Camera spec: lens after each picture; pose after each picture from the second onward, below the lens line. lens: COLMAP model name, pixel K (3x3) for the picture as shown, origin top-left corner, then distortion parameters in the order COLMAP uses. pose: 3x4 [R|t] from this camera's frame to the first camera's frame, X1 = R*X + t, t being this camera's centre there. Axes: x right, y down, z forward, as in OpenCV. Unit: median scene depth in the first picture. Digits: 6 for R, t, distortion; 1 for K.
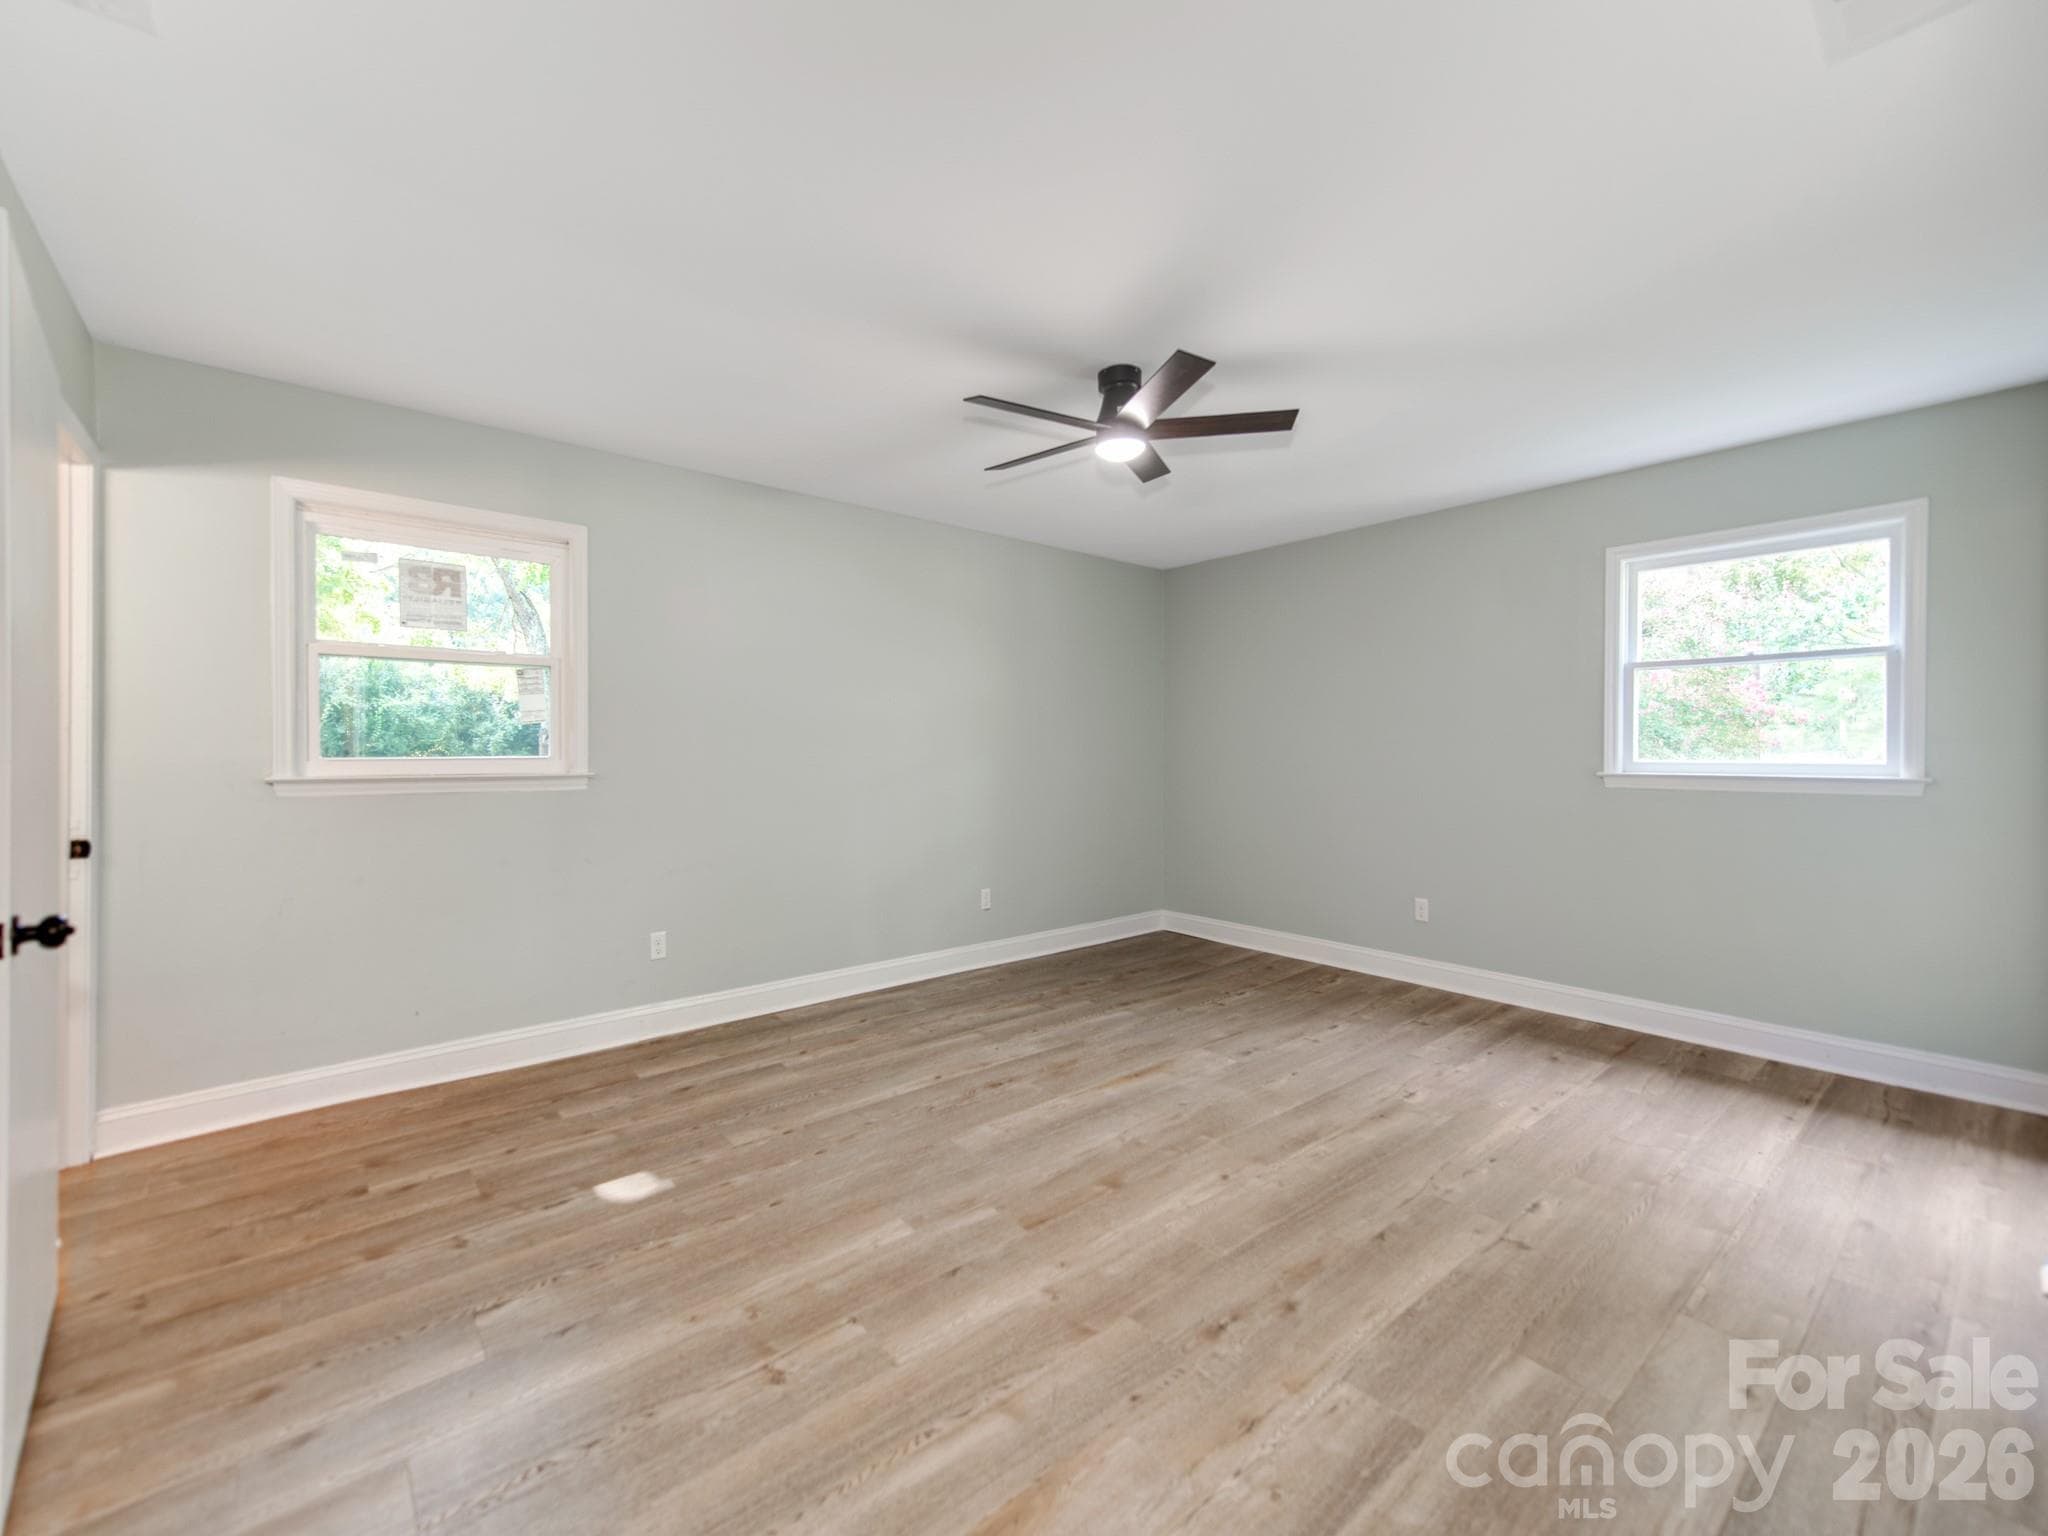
lens RADIAL K [[840.0, 0, 1035.4], [0, 840.0, 762.5], [0, 0, 1]] dist [-0.000784, -0.000414]
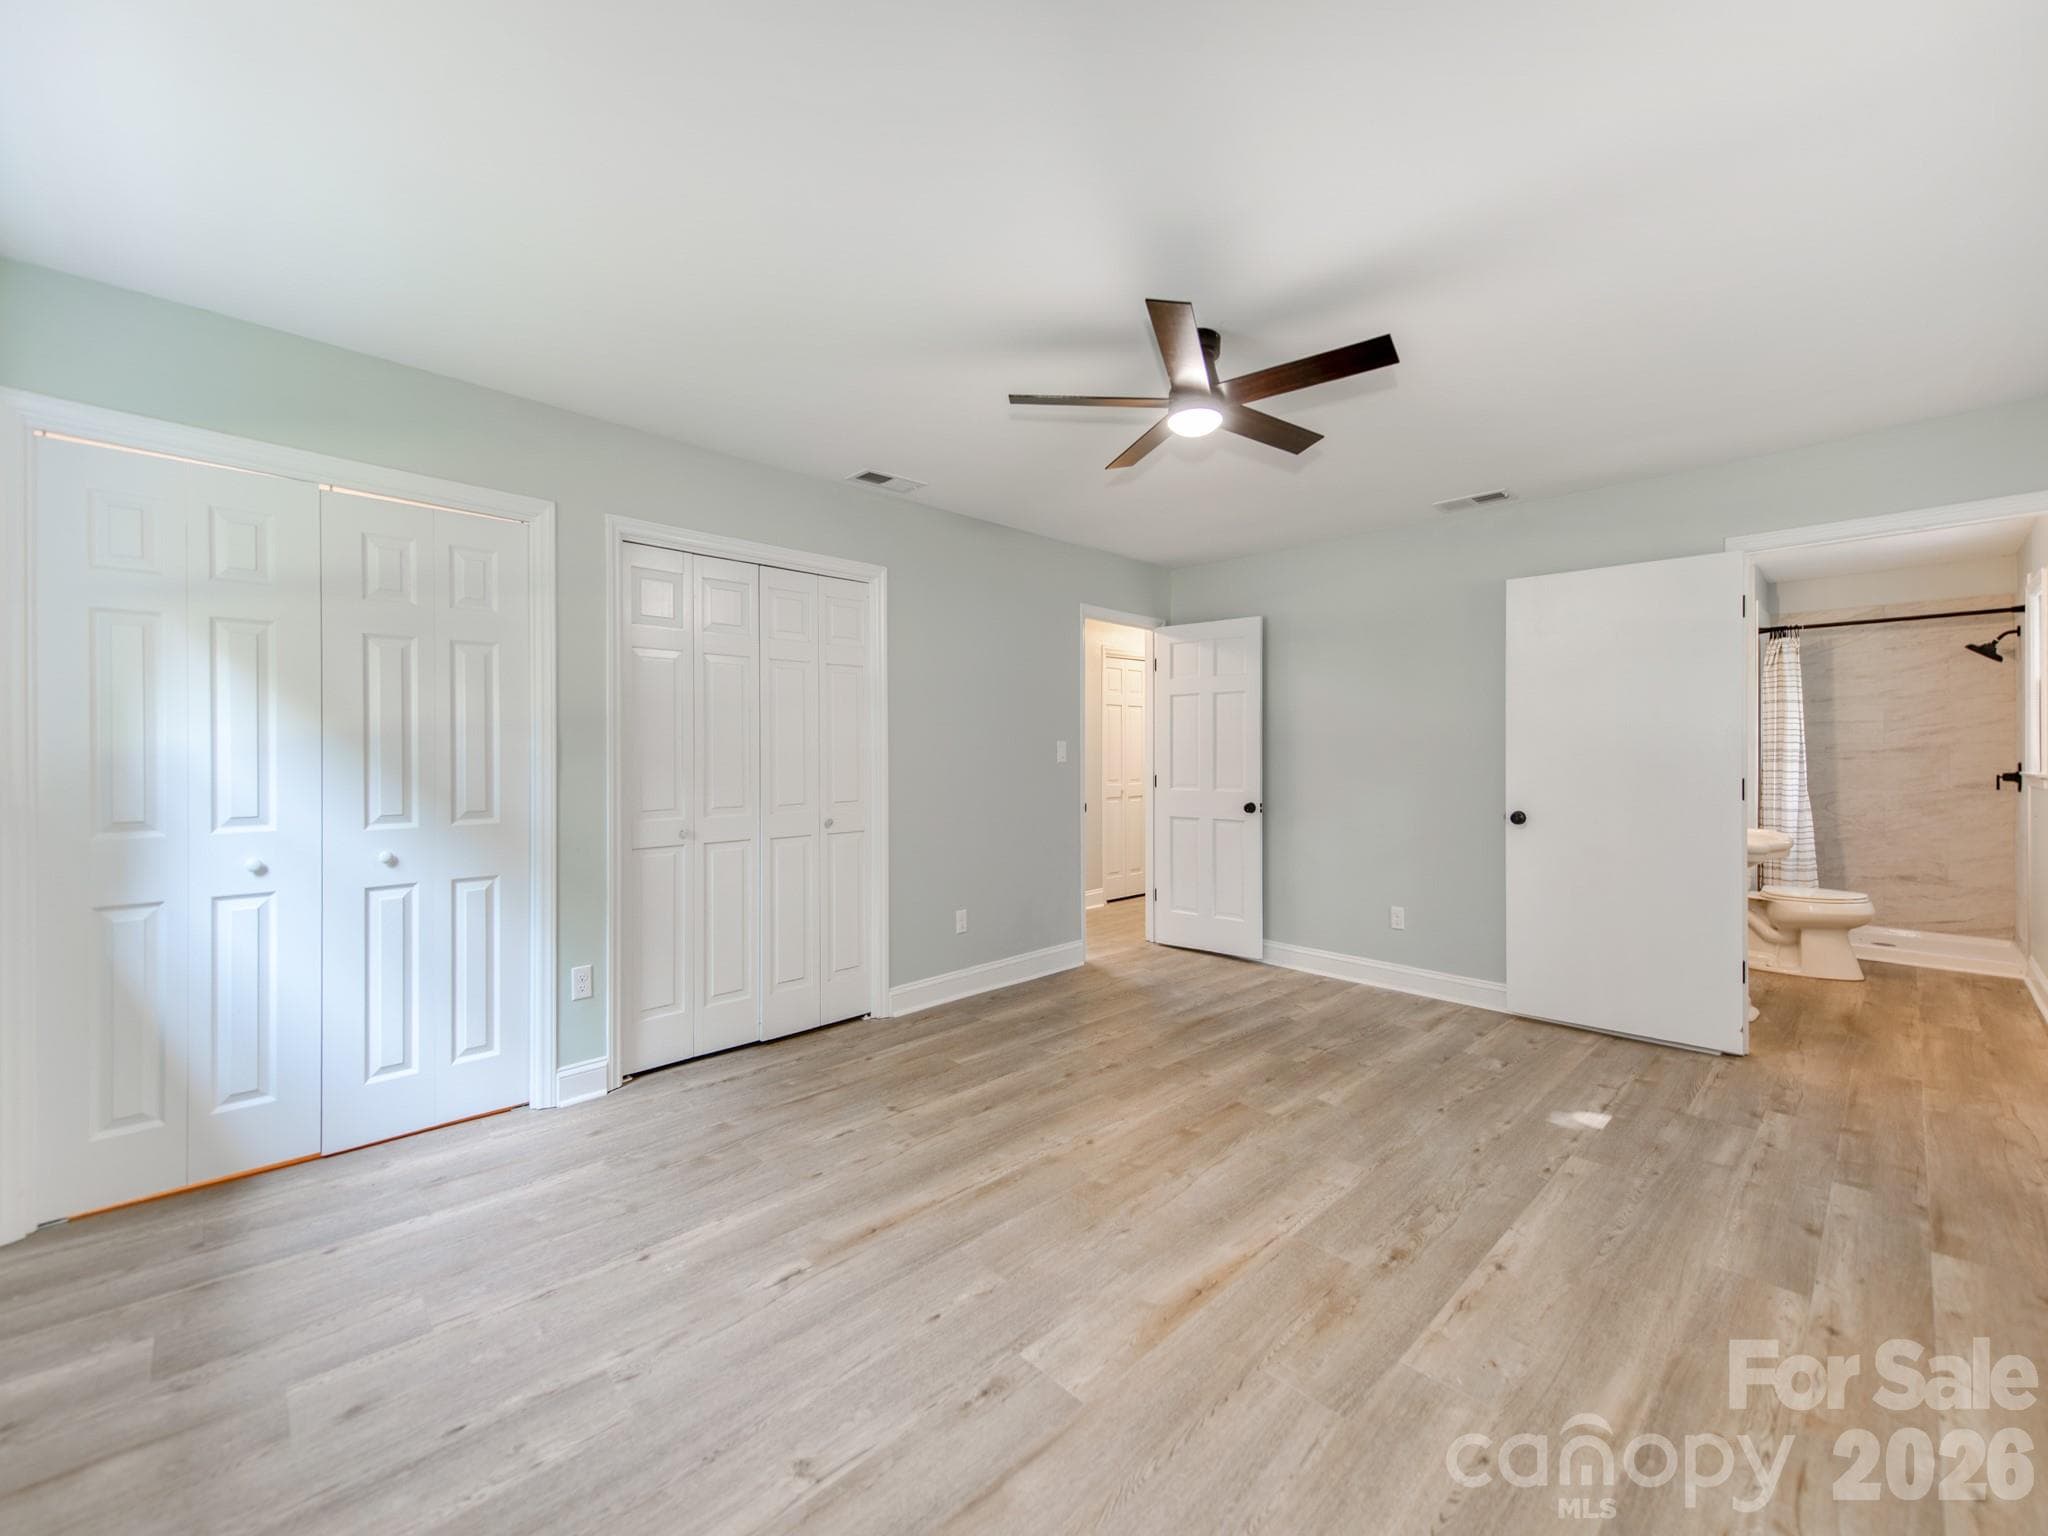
lens RADIAL K [[840.0, 0, 1035.4], [0, 840.0, 762.5], [0, 0, 1]] dist [-0.000784, -0.000414]
pose [[-0.998510, 0.004332, -0.054396, 0.343016], [0.002987, 0.999688, 0.024790, -0.039026], [0.054487, 0.024590, -0.998212, 2.019817]]
